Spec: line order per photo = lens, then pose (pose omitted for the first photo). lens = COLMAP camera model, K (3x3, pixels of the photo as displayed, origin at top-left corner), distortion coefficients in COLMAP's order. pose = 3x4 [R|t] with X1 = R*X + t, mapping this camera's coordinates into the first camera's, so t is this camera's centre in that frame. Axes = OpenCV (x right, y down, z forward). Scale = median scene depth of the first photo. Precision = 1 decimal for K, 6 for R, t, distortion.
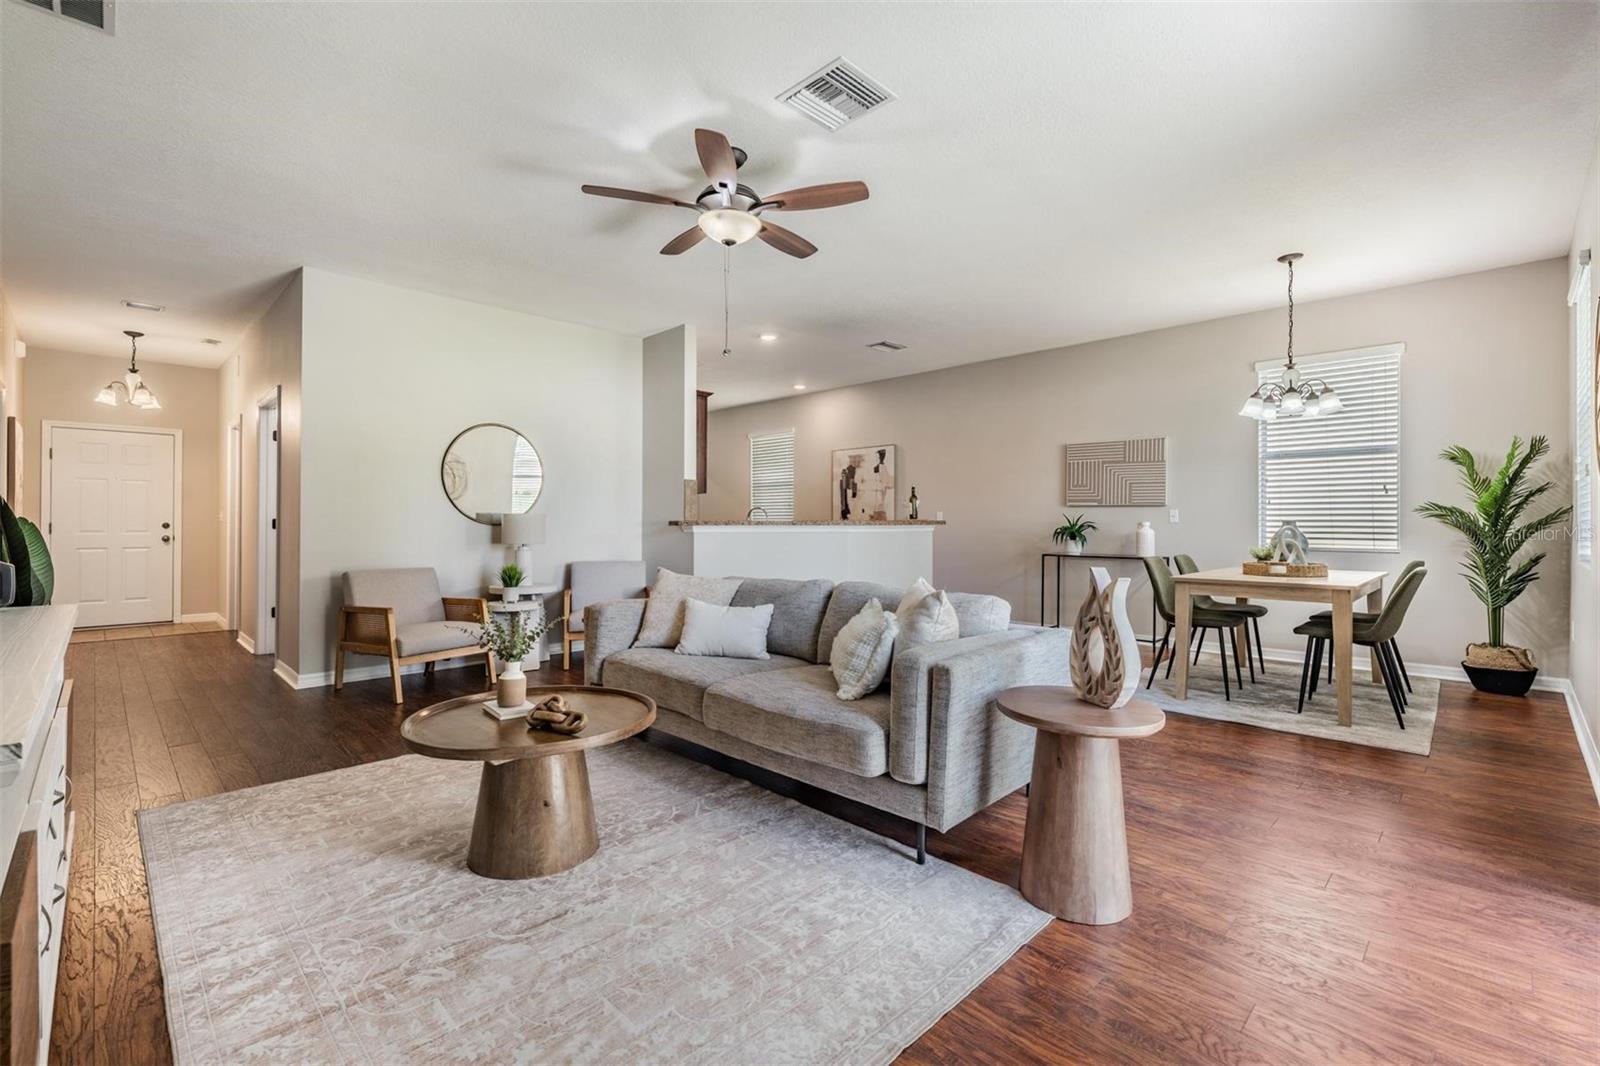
lens RADIAL K [[703.1, 0, 795.8], [0, 703.1, 525.4], [0, 0, 1]] dist [-0.002454, -0.000531]
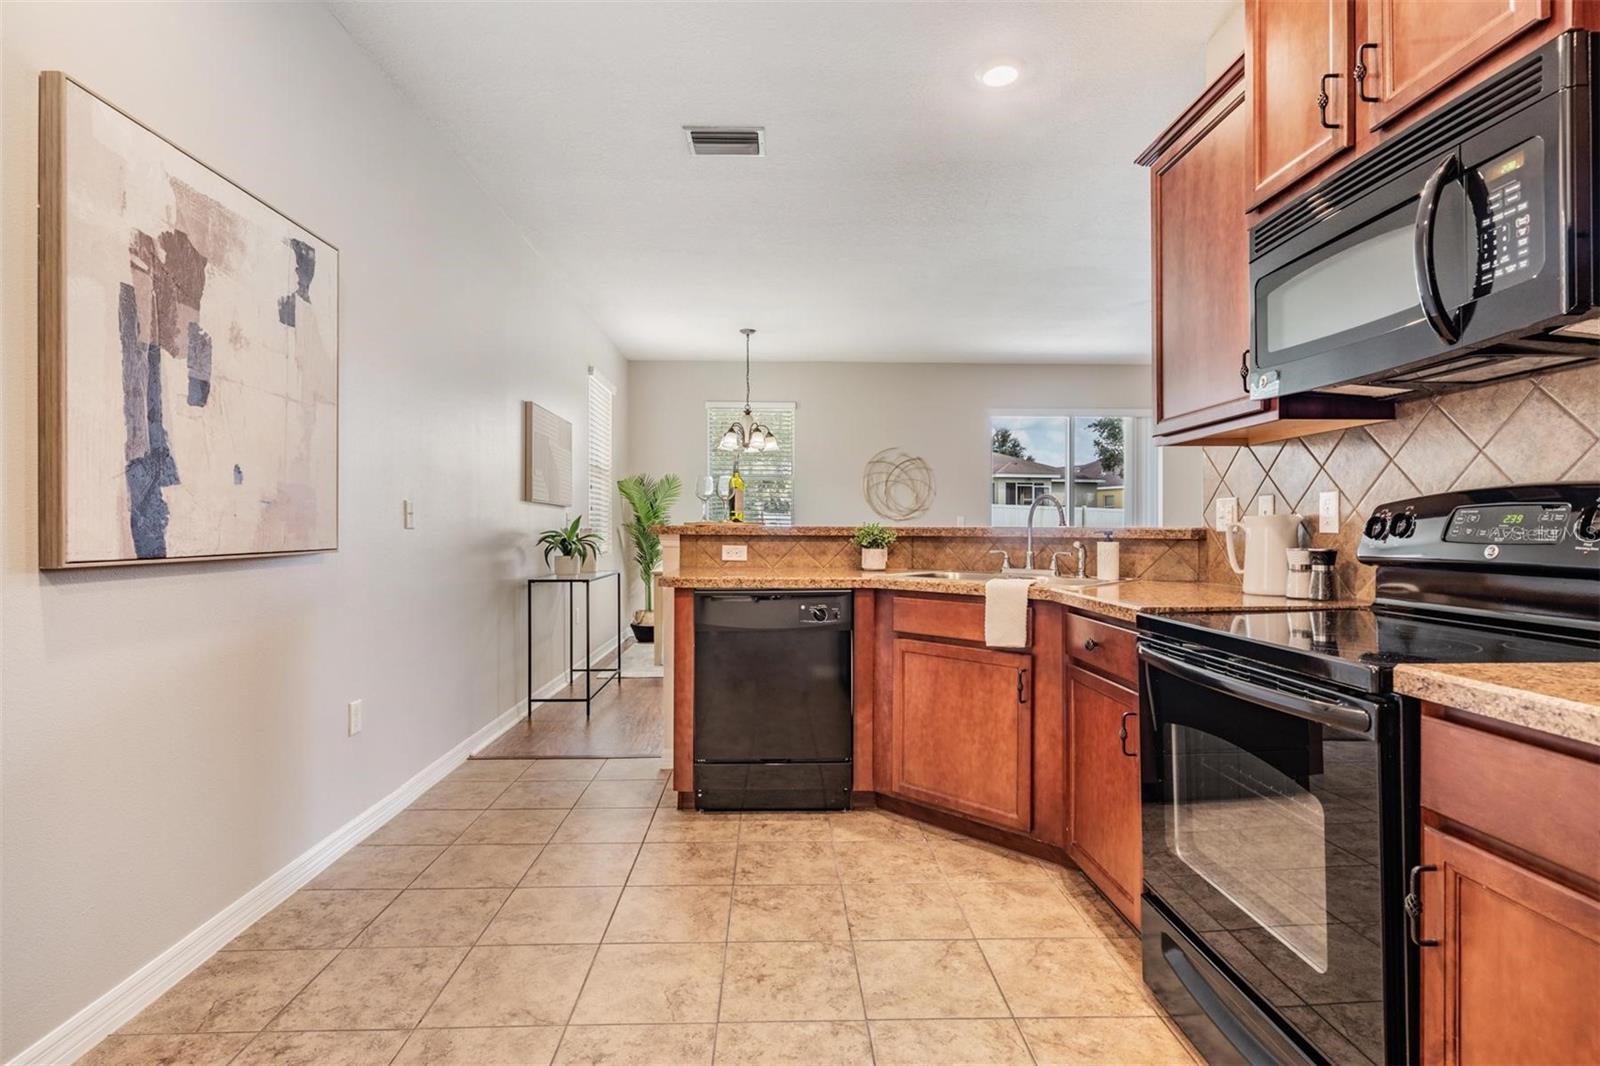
lens RADIAL K [[778.8, 0, 795.5], [0, 778.8, 528.5], [0, 0, 1]] dist [0.001498, -0.000487]
pose [[-0.731555, -0.004107, 0.681771, -0.369838], [-0.001684, 0.999990, 0.004216, -0.010766], [-0.681781, 0.001936, -0.731554, 2.007232]]
